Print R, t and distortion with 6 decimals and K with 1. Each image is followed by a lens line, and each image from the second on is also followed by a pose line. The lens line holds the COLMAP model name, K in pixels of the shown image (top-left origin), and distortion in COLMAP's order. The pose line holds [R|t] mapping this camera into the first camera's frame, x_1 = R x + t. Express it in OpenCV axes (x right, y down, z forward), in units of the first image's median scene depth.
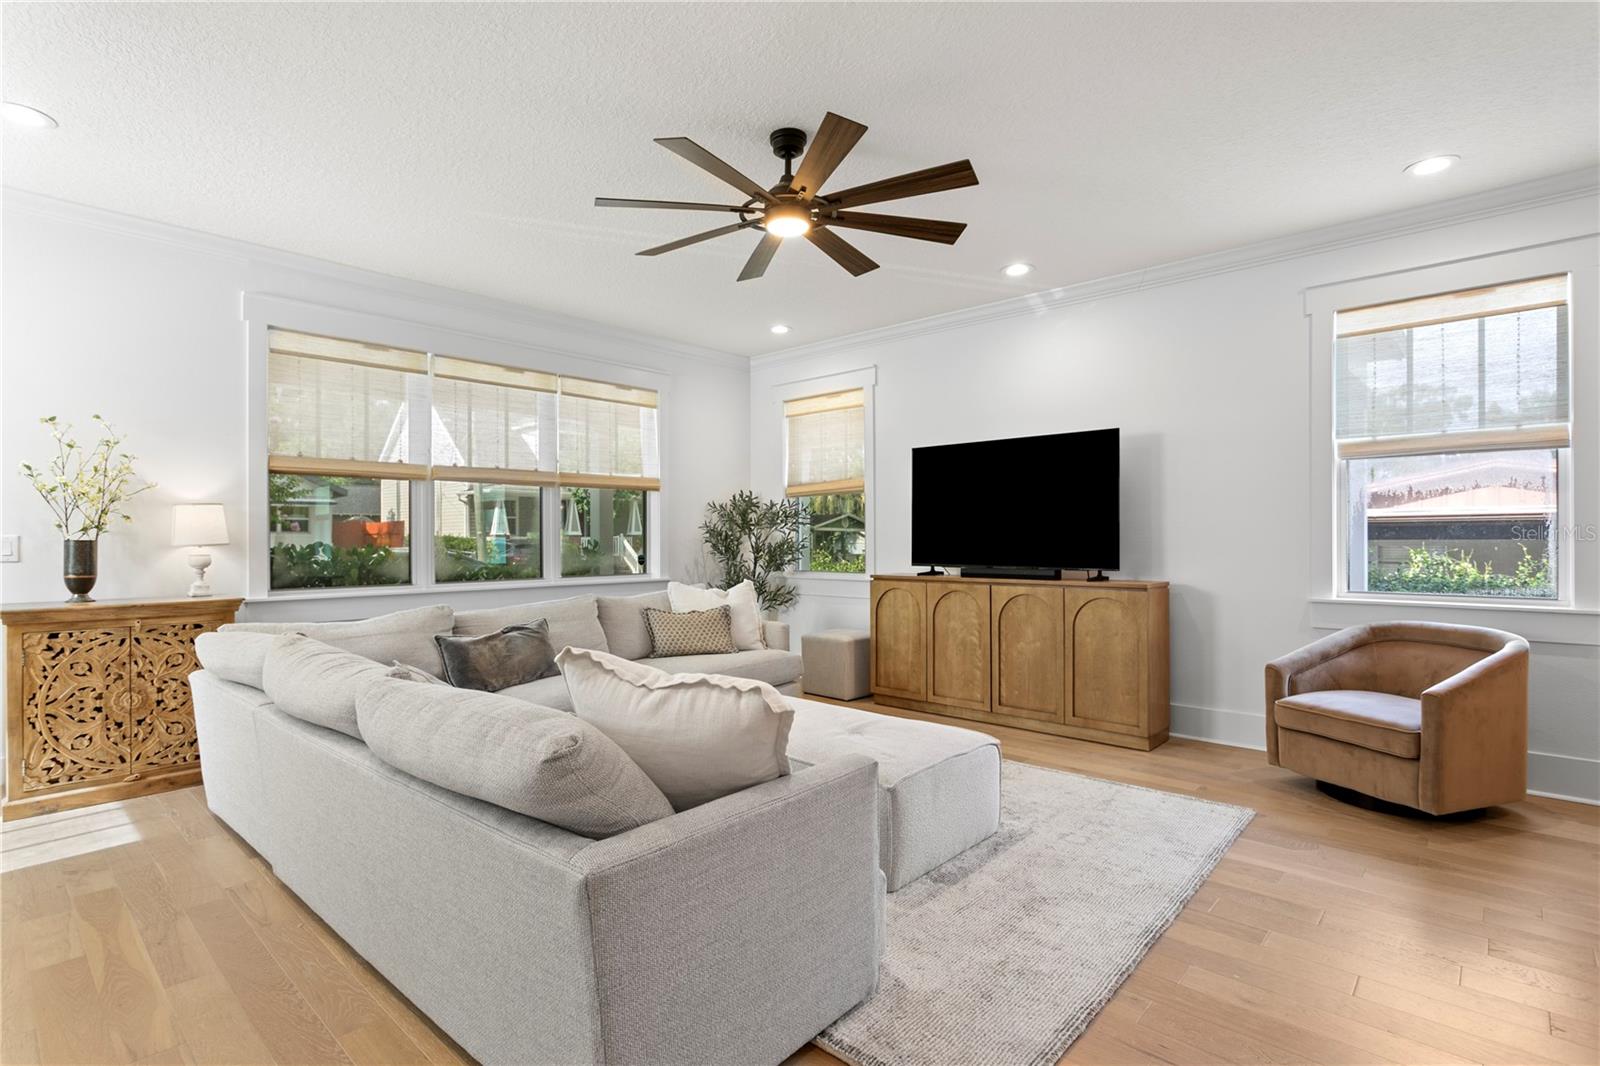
lens RADIAL K [[778.7, 0, 775.6], [0, 778.7, 536.9], [0, 0, 1]] dist [-0.020363, 0.012927]
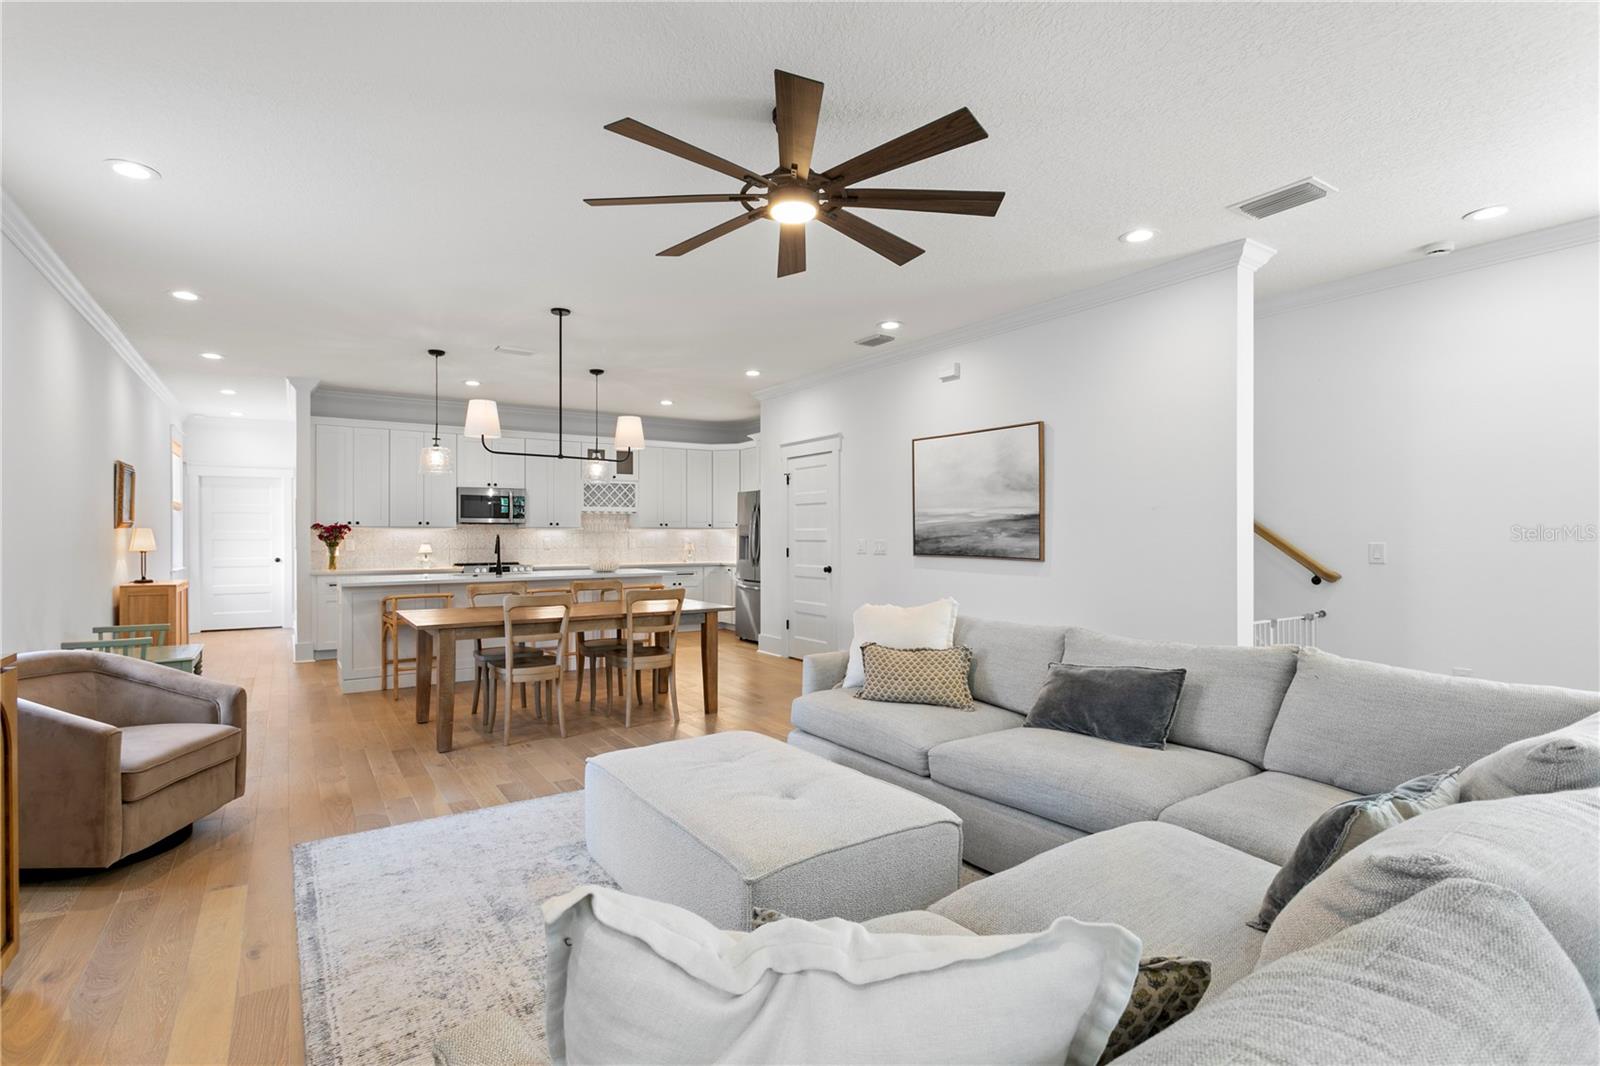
lens RADIAL K [[757.5, 0, 772.3], [0, 757.5, 536.6], [0, 0, 1]] dist [0.005133, 0.000733]
pose [[-0.969695, 0.003554, 0.244293, -0.124651], [0.003678, 0.999993, 0.000051, -0.012981], [-0.244291, 0.000948, -0.969701, 1.323780]]
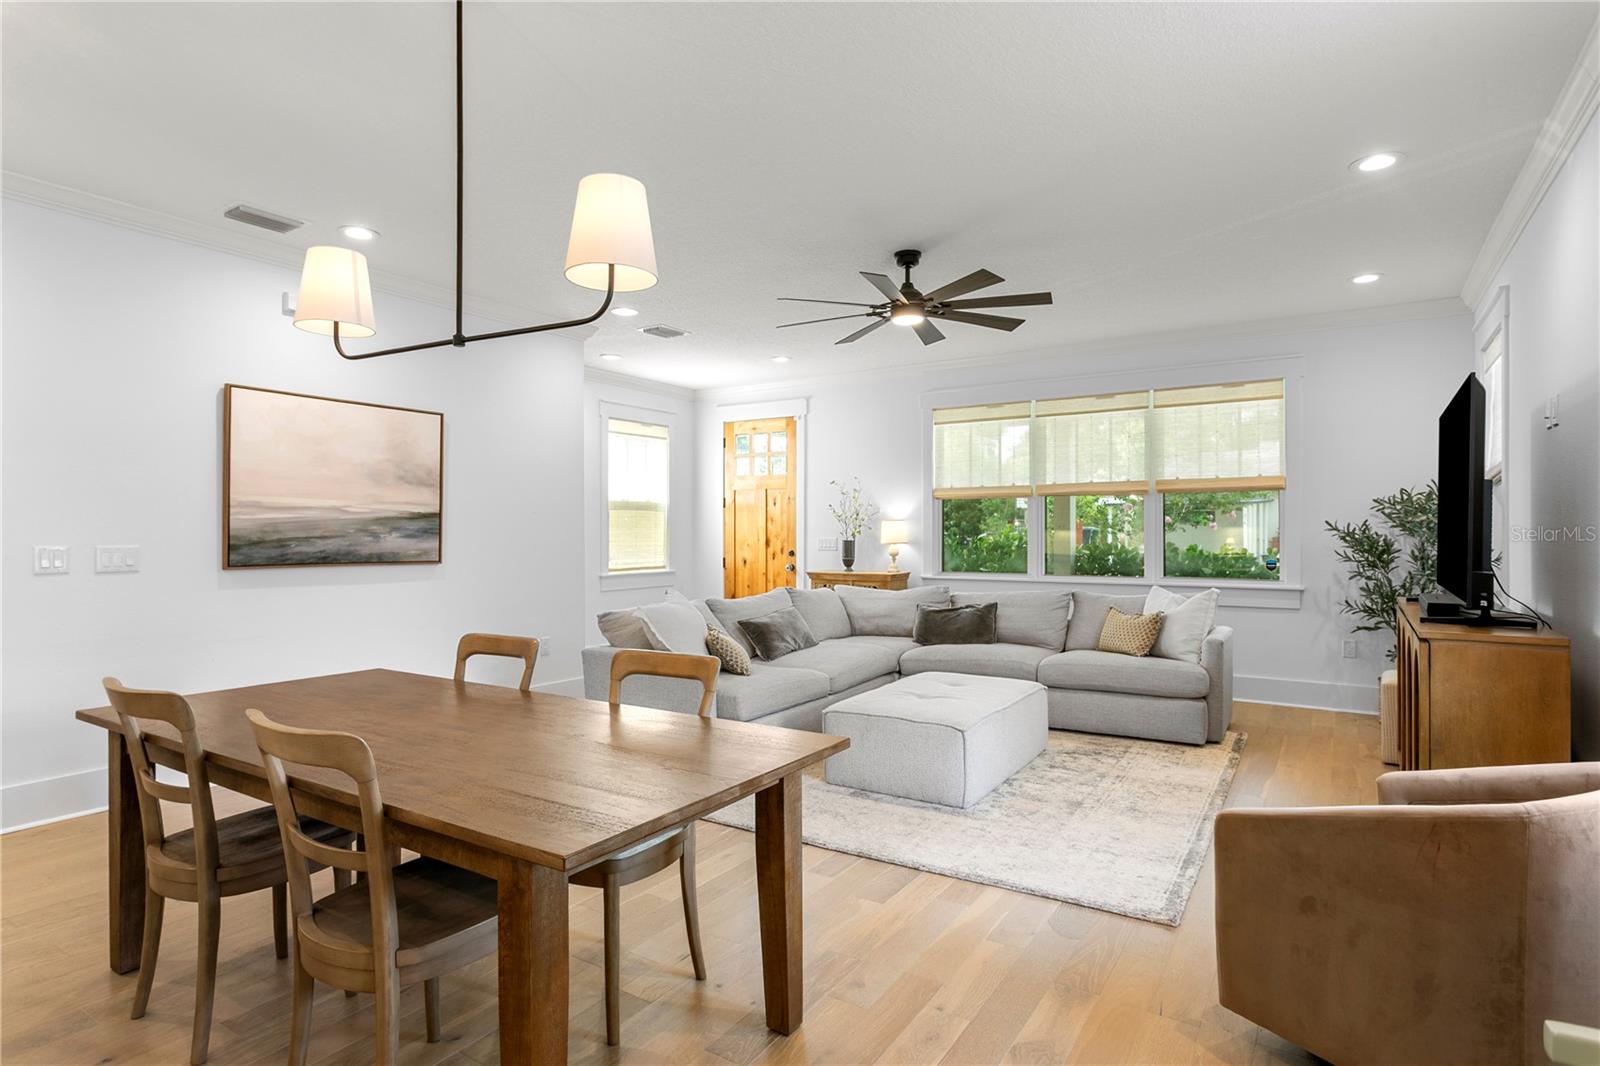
lens RADIAL K [[848.0, 0, 769.1], [0, 848.0, 533.7], [0, 0, 1]] dist [-0.001956, -0.000041]
pose [[0.159816, 0.004912, -0.987135, 1.031533], [0.003029, 0.999980, 0.005467, -0.021290], [0.987142, -0.003864, 0.159798, 0.366549]]
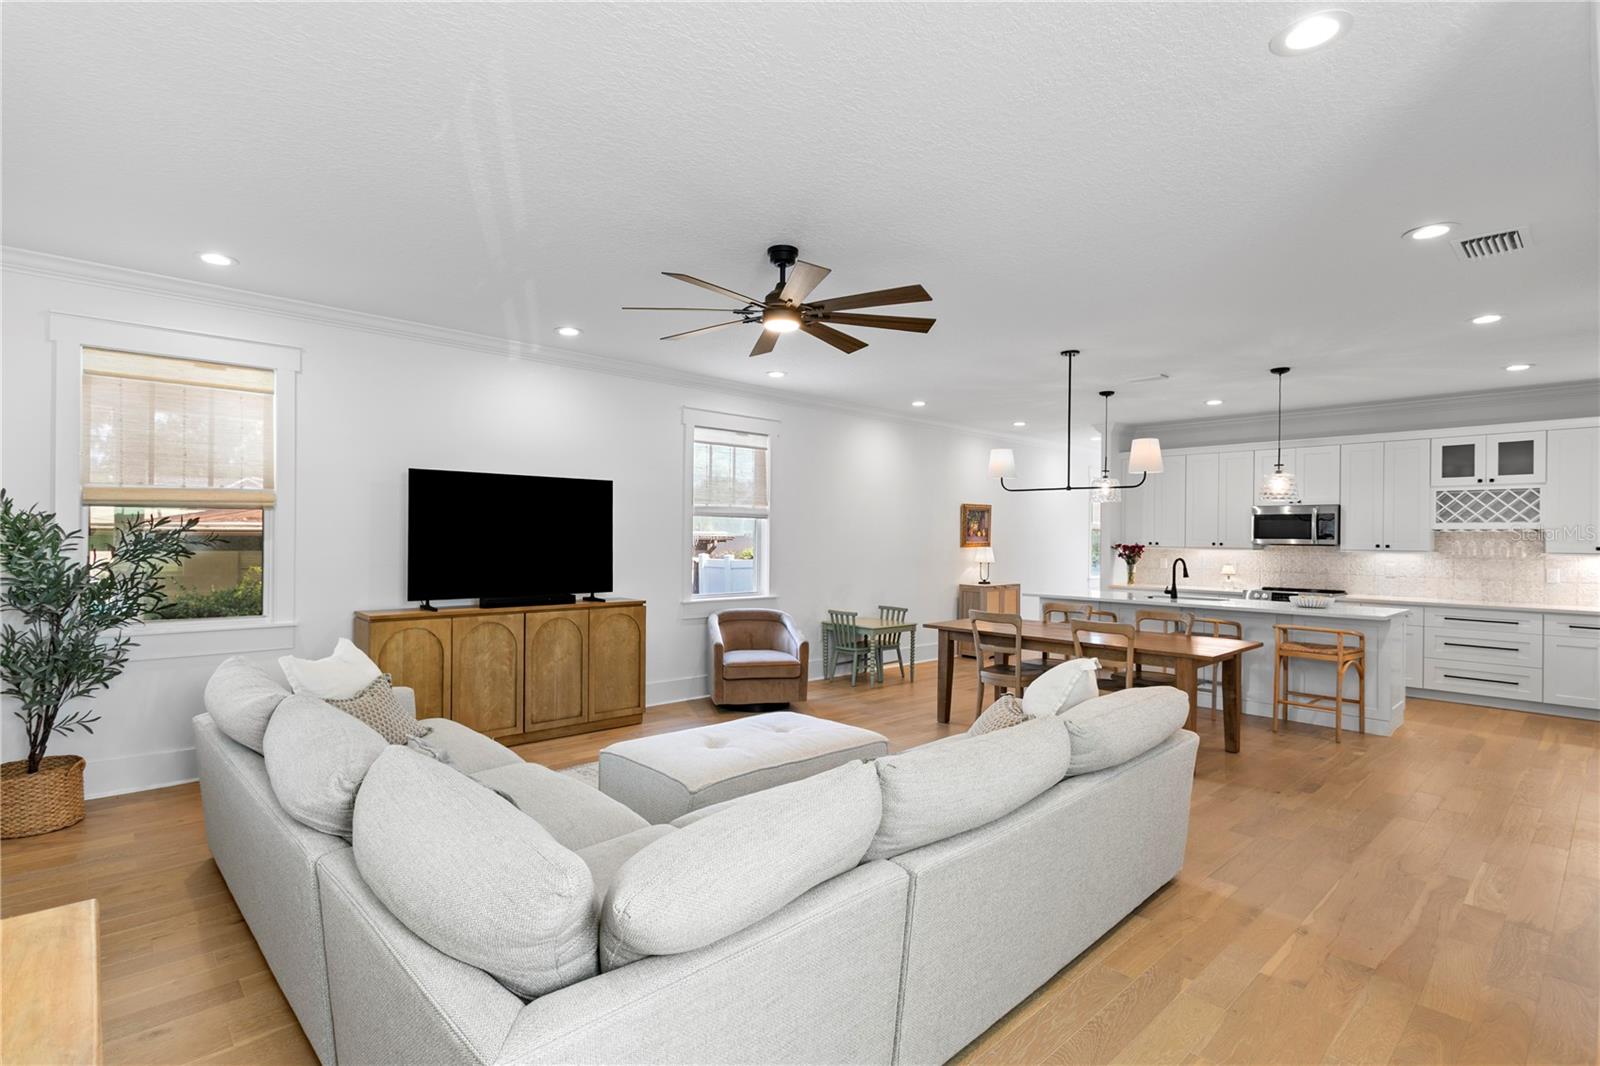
lens RADIAL K [[769.7, 0, 778.7], [0, 769.7, 537.1], [0, 0, 1]] dist [0.012306, 0.000192]
pose [[0.075654, 0.003856, 0.997127, -0.835289], [-0.012323, 0.999920, -0.002932, -0.048130], [-0.997058, -0.012066, 0.075695, 0.645138]]
